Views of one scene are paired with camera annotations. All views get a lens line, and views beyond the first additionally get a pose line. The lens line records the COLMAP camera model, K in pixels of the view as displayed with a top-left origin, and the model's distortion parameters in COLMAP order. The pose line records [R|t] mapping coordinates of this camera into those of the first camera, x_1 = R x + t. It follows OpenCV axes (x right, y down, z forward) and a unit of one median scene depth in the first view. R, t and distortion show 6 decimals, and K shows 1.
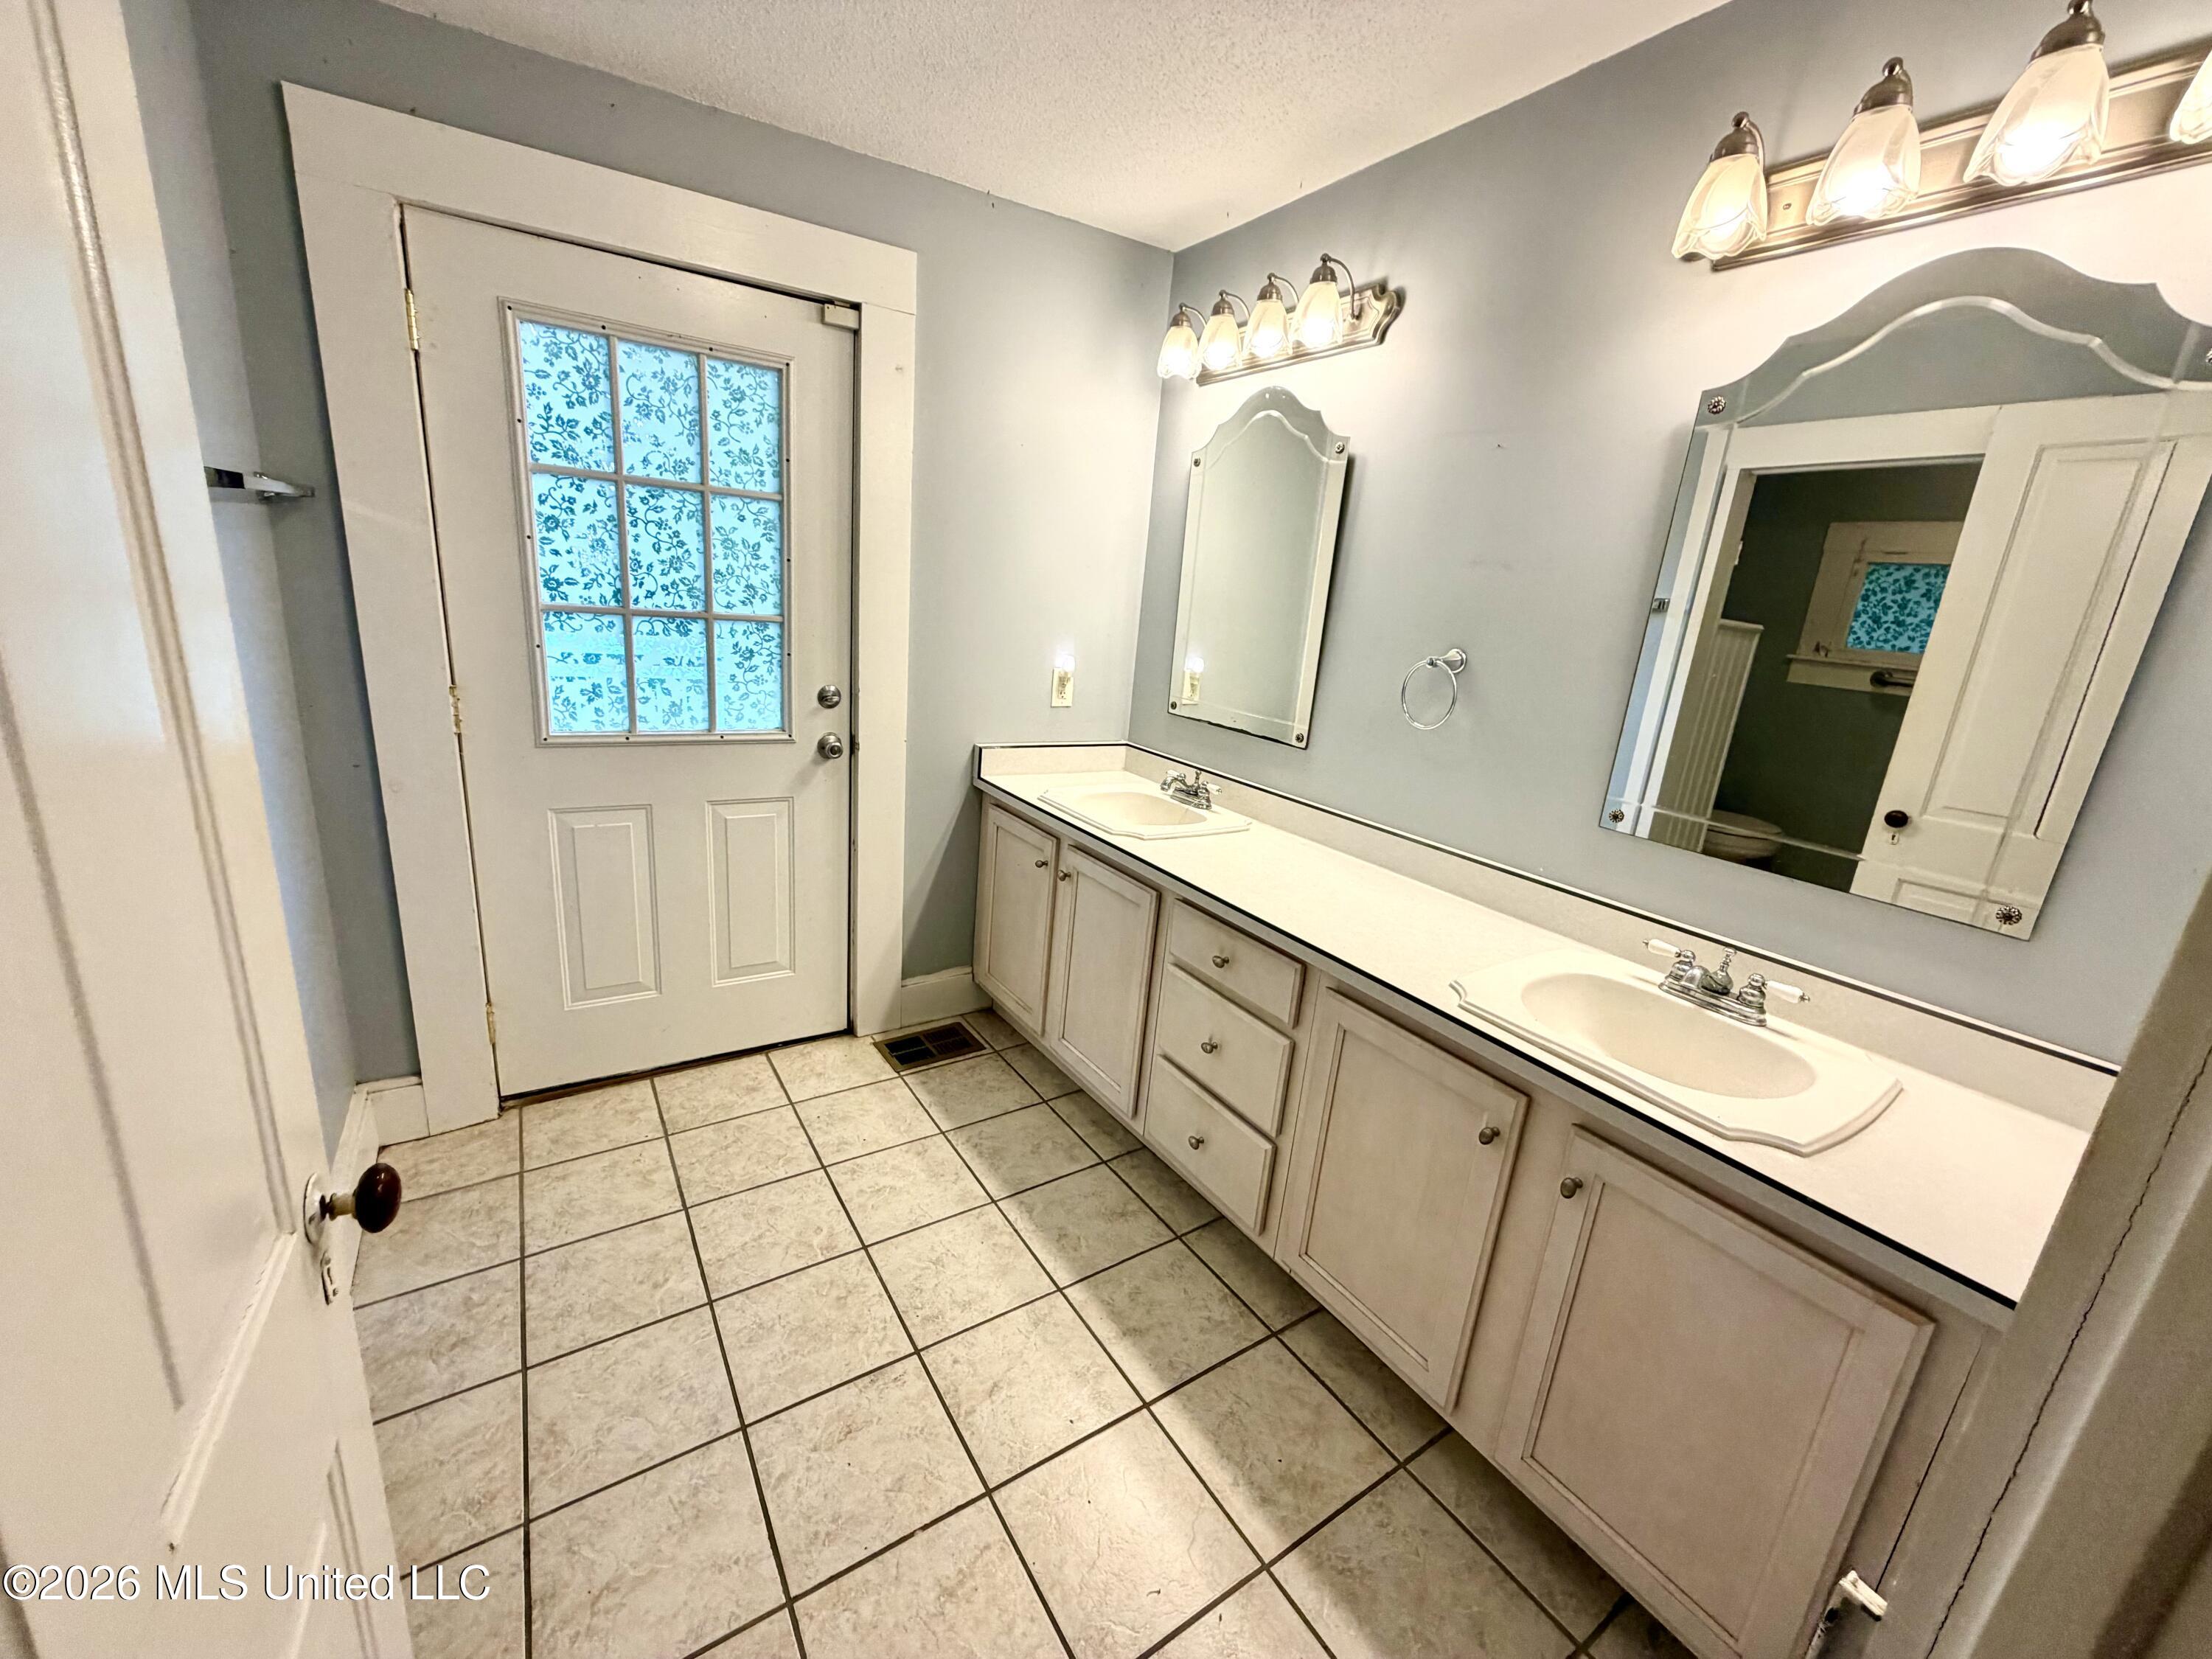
lens RADIAL K [[881.0, 0, 1100.3], [0, 881.0, 834.4], [0, 0, 1]] dist [-0.002829, -0.000111]
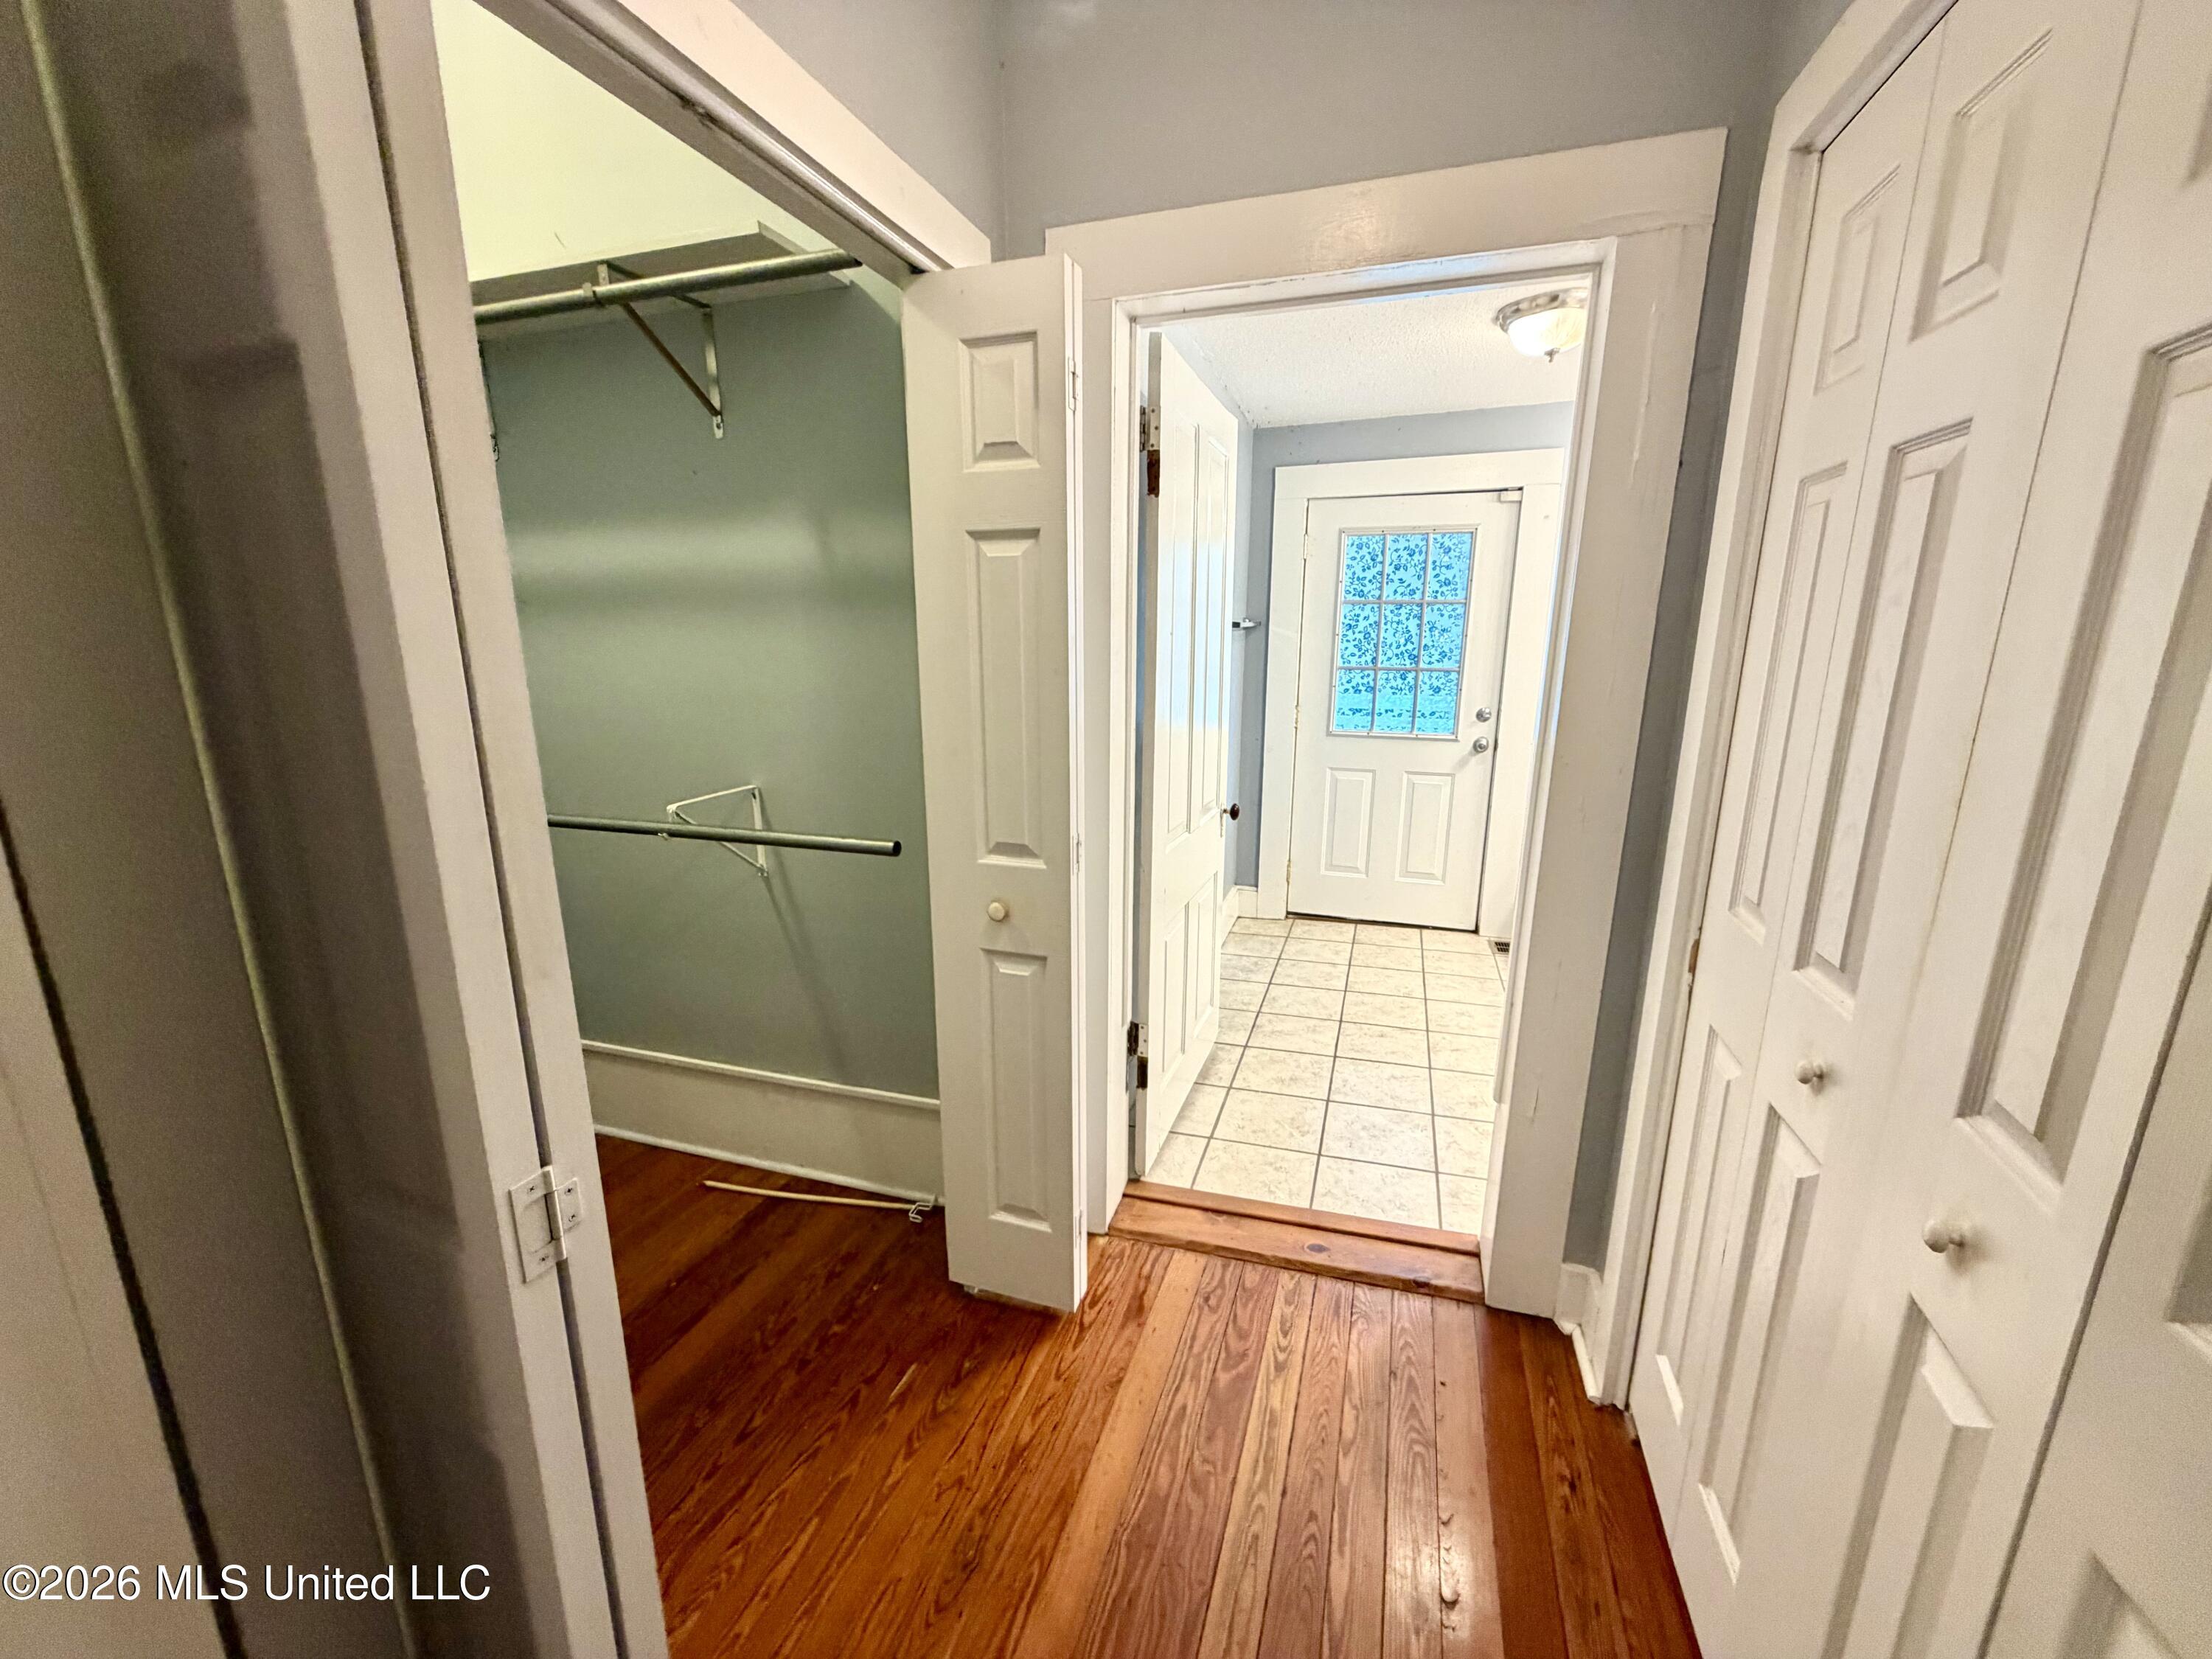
lens RADIAL K [[890.8, 0, 1102.4], [0, 890.8, 834.4], [0, 0, 1]] dist [0.000295, -0.000036]
pose [[0.631659, 0.099444, -0.768842, 0.626143], [-0.158897, 0.987291, -0.002846, 0.210173], [0.758787, 0.123964, 0.639433, -0.670703]]
